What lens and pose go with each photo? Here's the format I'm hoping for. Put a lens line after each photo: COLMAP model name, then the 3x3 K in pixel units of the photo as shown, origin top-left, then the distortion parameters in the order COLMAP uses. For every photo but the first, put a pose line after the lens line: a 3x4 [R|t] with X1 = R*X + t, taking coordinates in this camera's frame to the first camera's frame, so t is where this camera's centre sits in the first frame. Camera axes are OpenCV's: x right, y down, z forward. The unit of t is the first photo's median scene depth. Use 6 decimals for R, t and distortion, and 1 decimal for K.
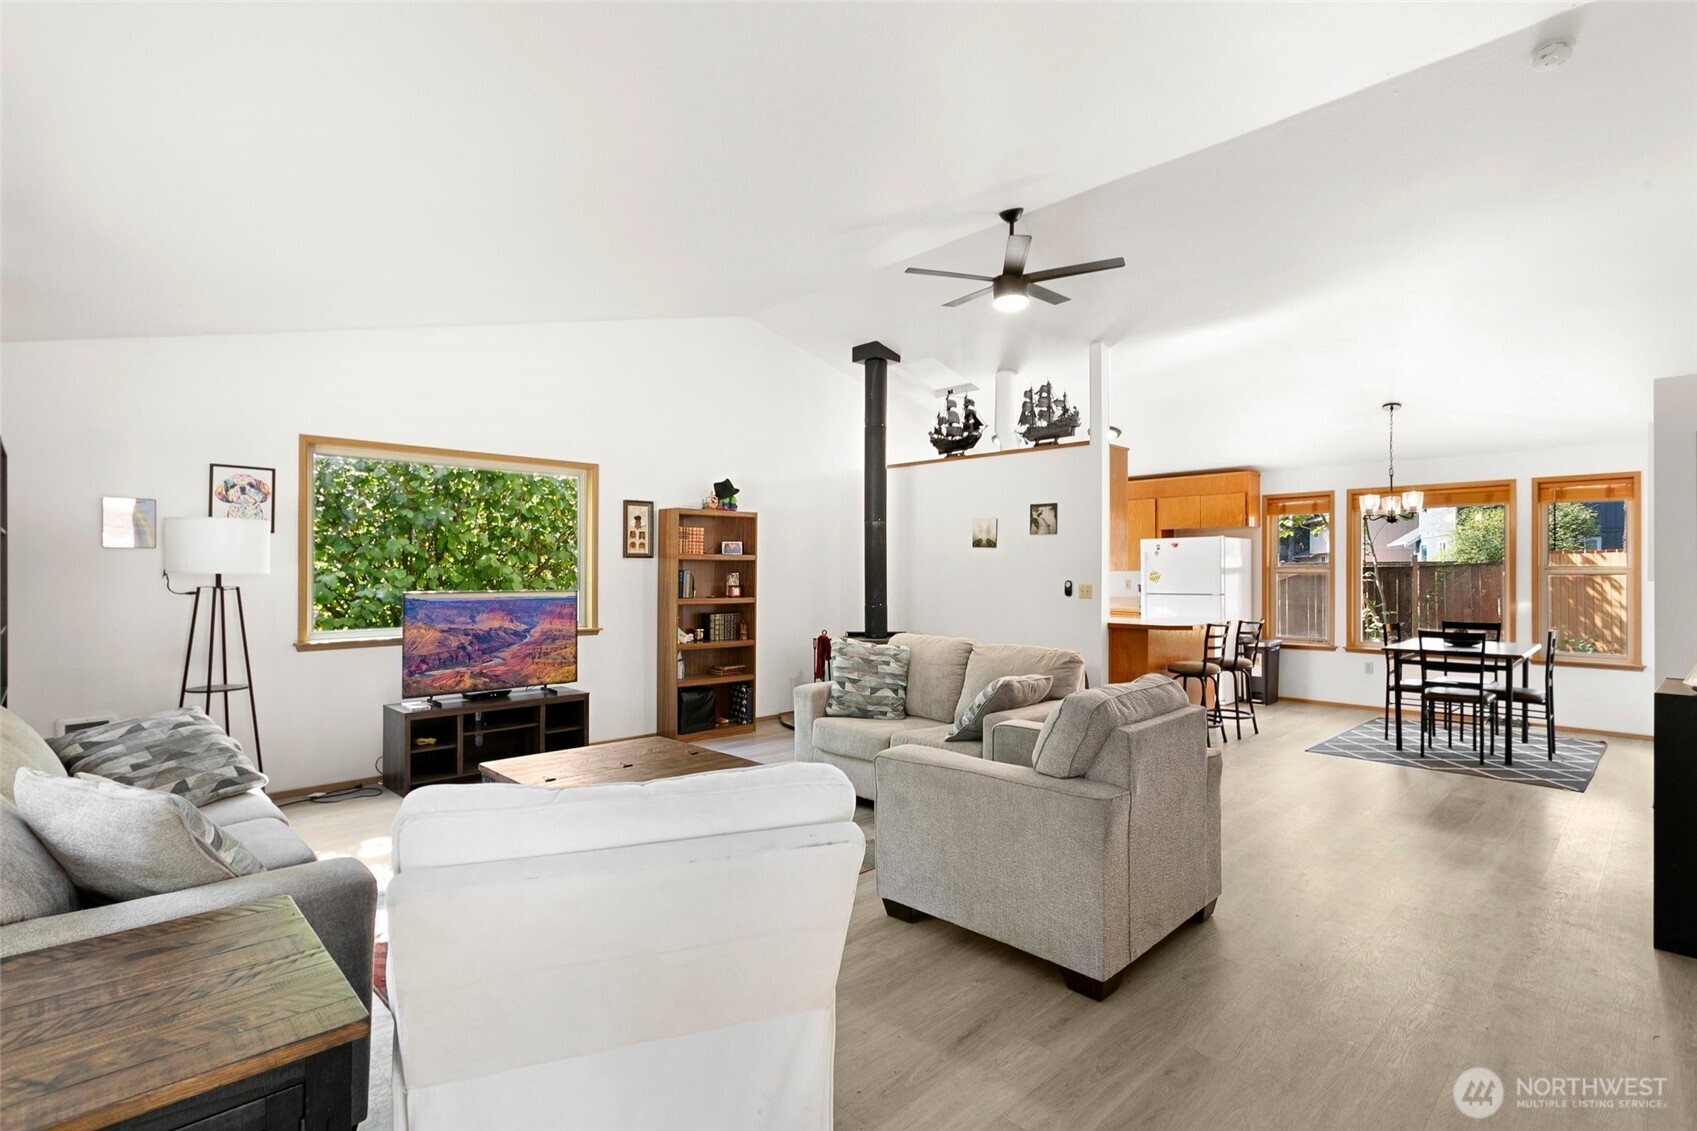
lens RADIAL K [[801.9, 0, 851.1], [0, 801.9, 566.3], [0, 0, 1]] dist [0.001117, 0.001378]
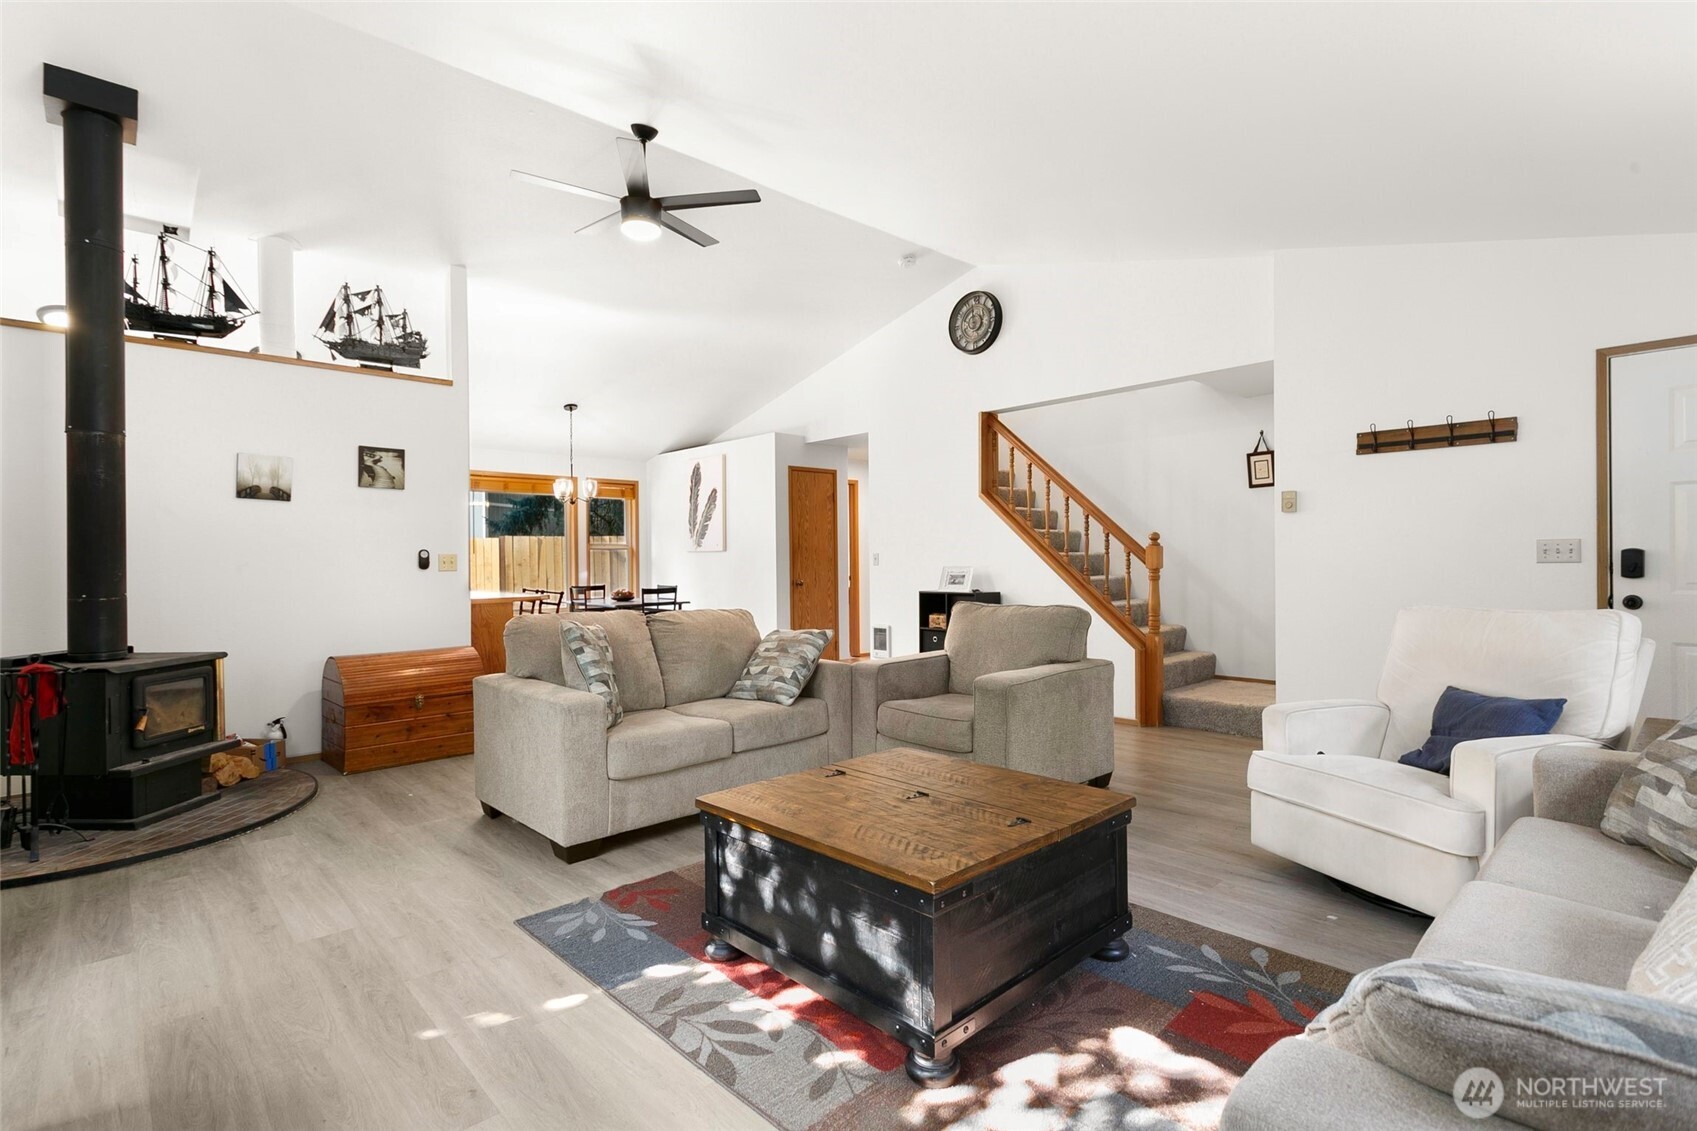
lens RADIAL K [[801.9, 0, 831.6], [0, 801.9, 567.3], [0, 0, 1]] dist [0.001117, 0.001378]
pose [[0.035282, -0.009718, 0.999330, -0.507217], [0.002407, 0.999951, 0.009639, 0.028654], [-0.999374, 0.002066, 0.035304, 0.558963]]
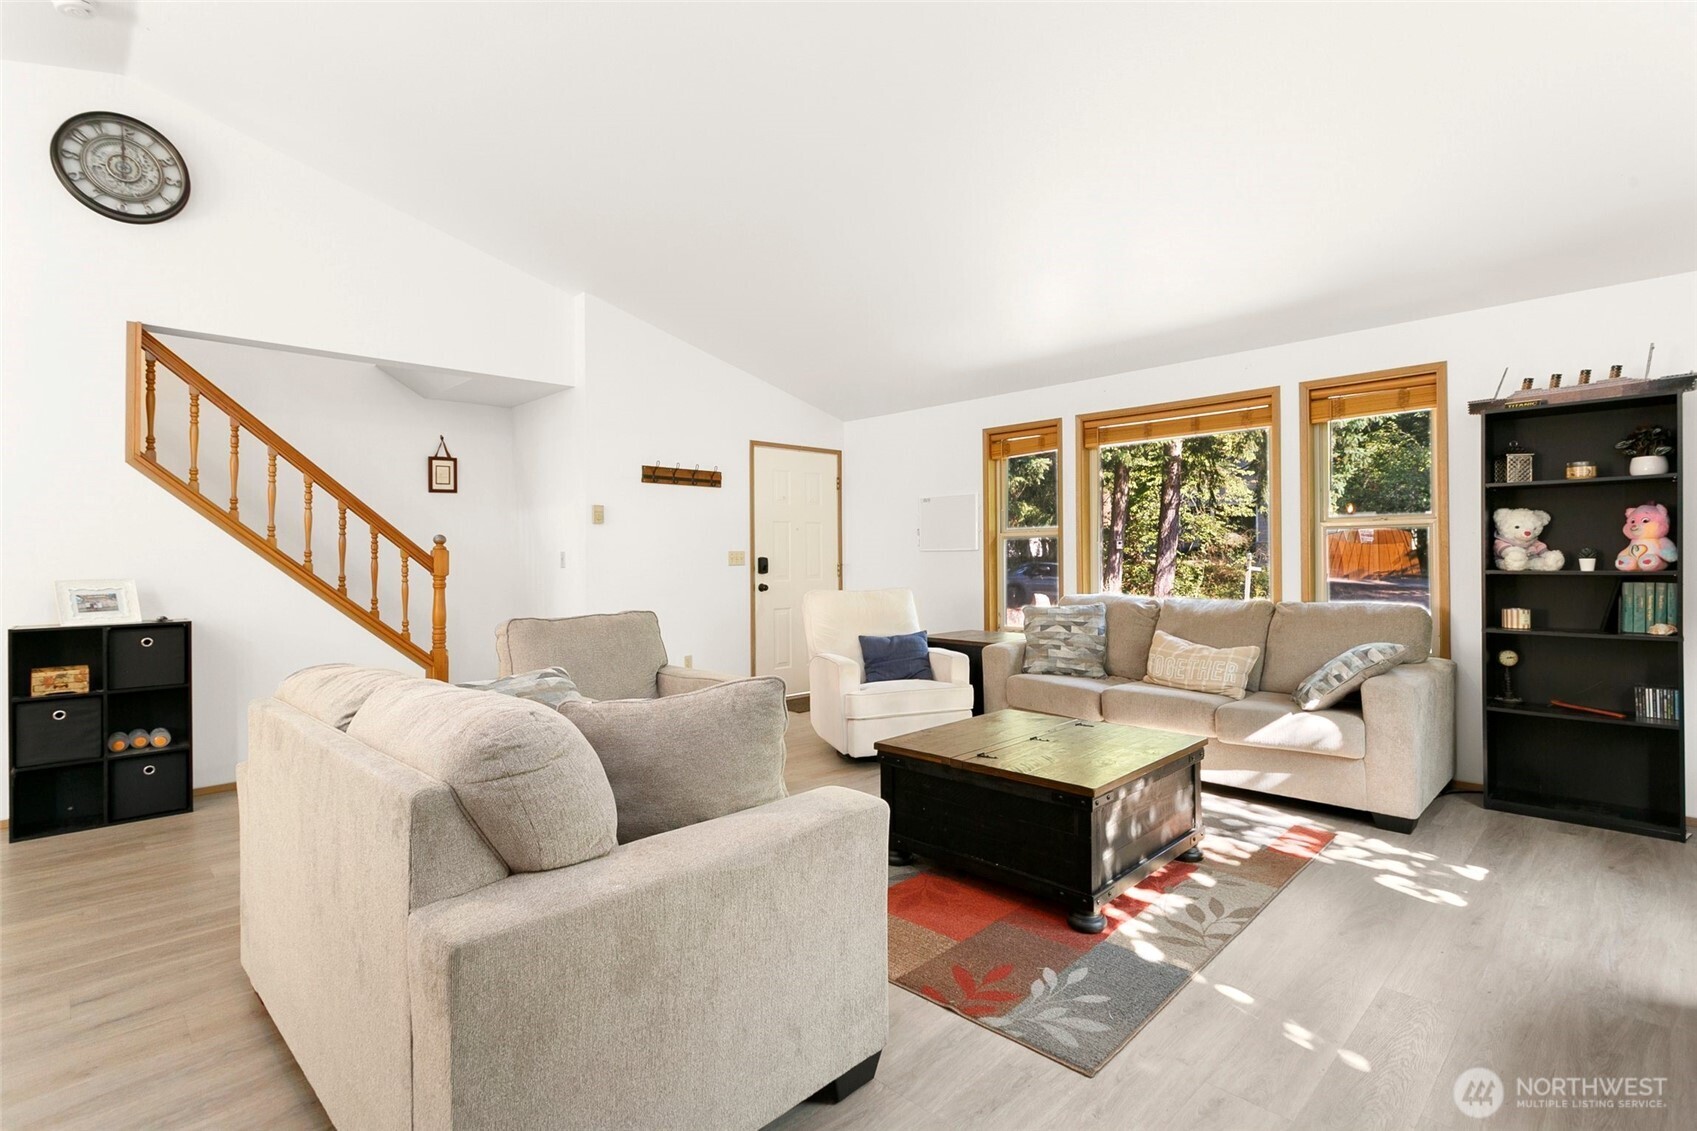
lens RADIAL K [[801.9, 0, 851.9], [0, 801.9, 558.2], [0, 0, 1]] dist [0.001117, 0.001378]
pose [[-0.999950, 0.009796, 0.002004, -0.034651], [0.009782, 0.999930, -0.006703, 0.031688], [-0.002070, -0.006683, -0.999976, 1.009036]]
